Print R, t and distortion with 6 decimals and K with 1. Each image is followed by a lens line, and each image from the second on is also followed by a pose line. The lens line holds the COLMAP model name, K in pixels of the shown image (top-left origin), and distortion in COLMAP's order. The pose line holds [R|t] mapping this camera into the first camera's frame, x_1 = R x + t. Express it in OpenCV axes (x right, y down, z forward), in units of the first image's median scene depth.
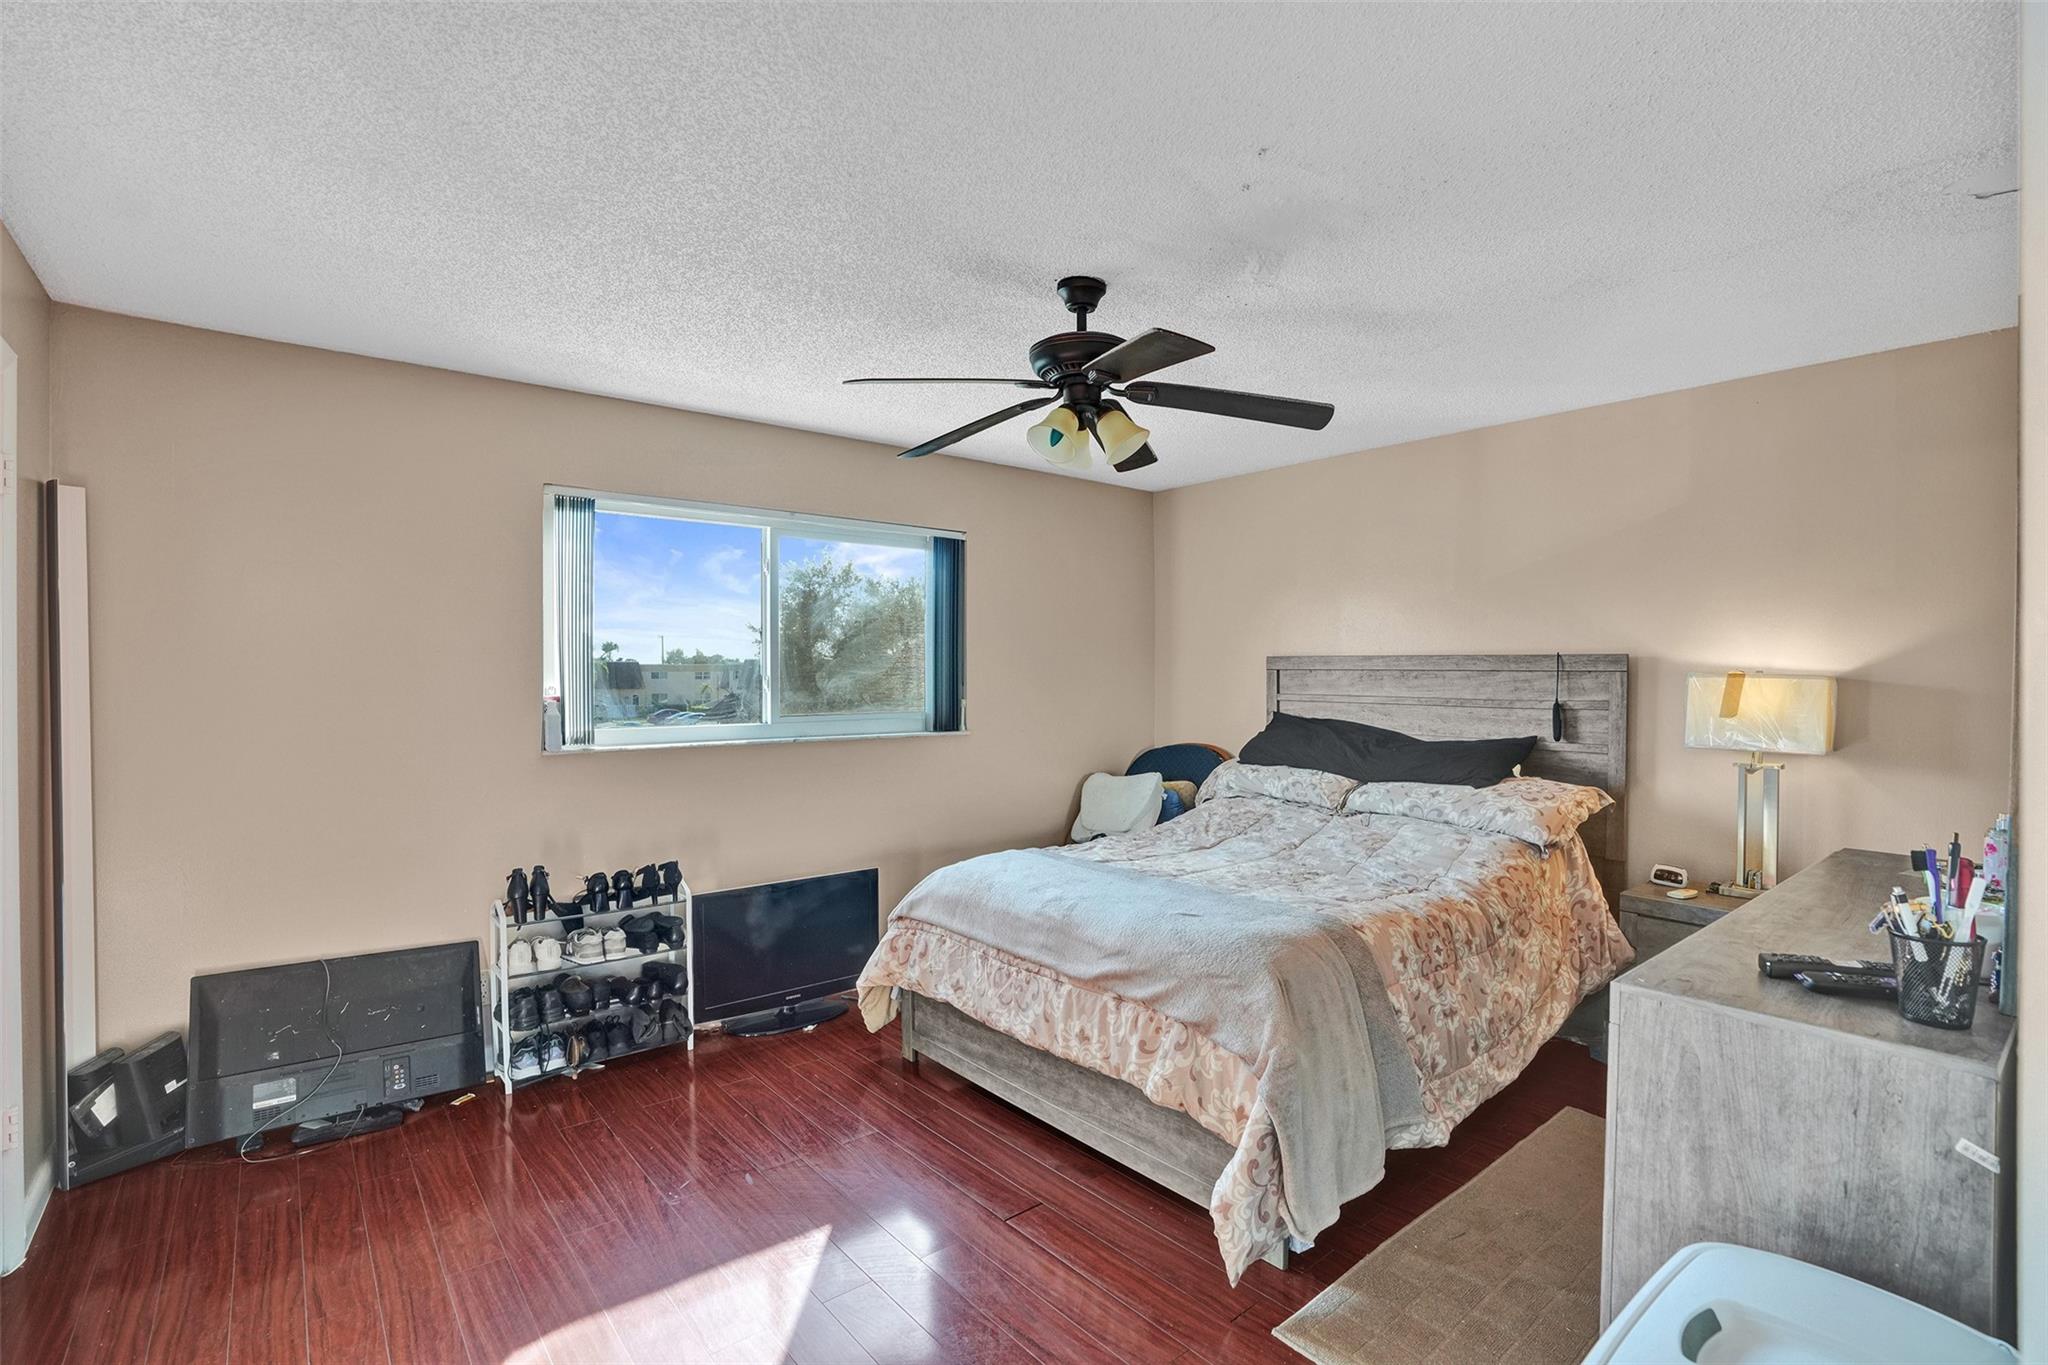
lens RADIAL K [[972.2, 0, 1024.0], [0, 972.2, 682.5], [0, 0, 1]] dist [-0.051318, 0.000057]
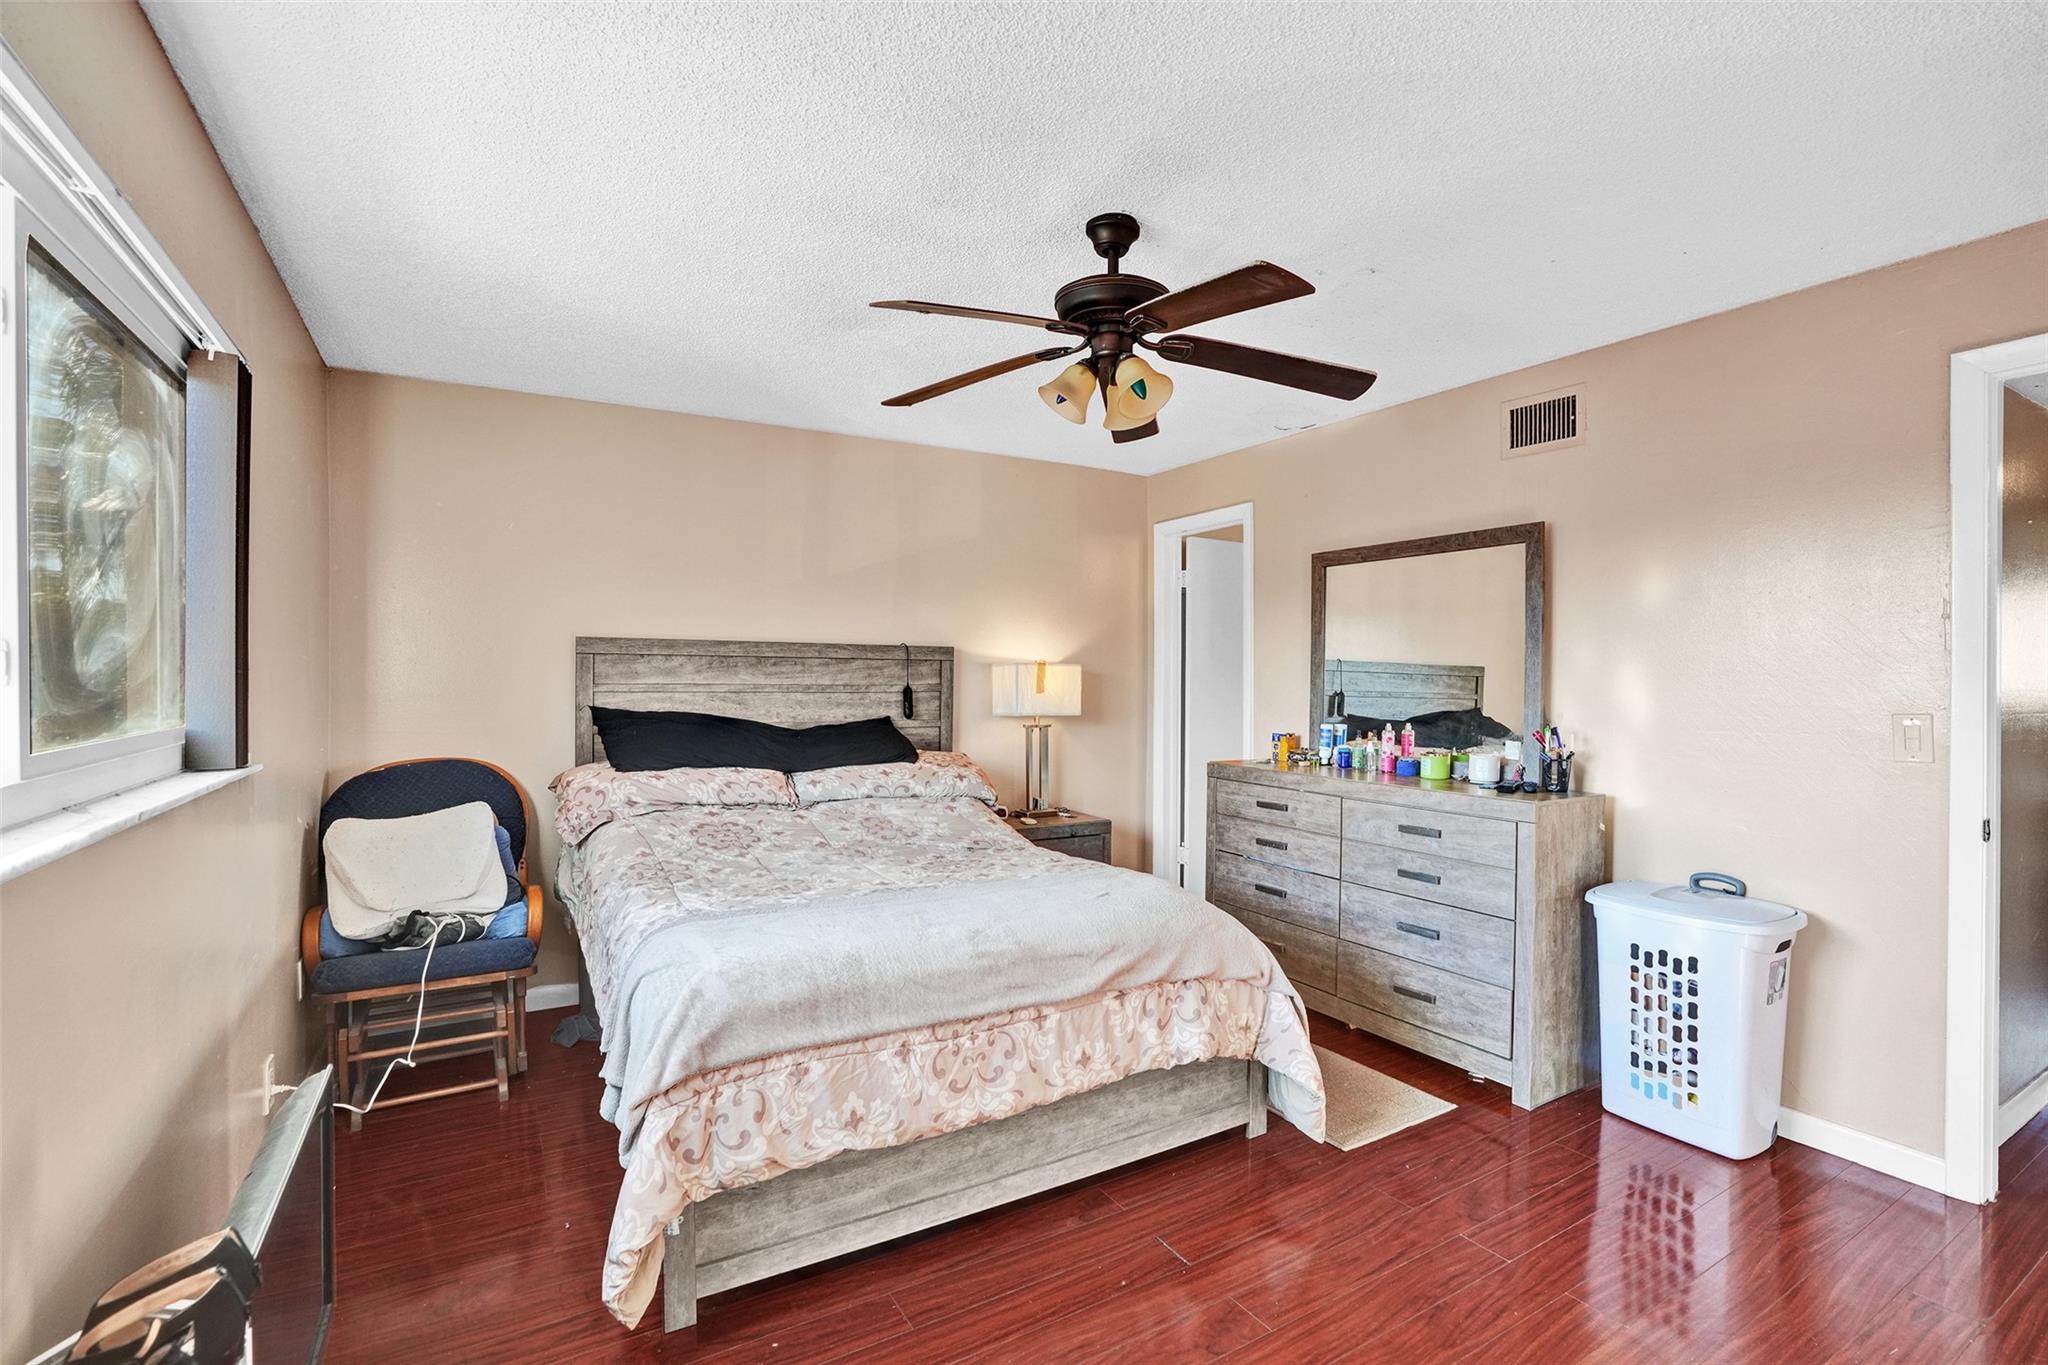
lens RADIAL K [[972.2, 0, 1024.0], [0, 972.2, 682.5], [0, 0, 1]] dist [-0.051318, 0.000057]
pose [[0.129389, -0.005197, 0.991580, -0.648541], [0.004155, 0.999980, 0.004699, 0.011392], [-0.991585, 0.003512, 0.129408, 0.735869]]
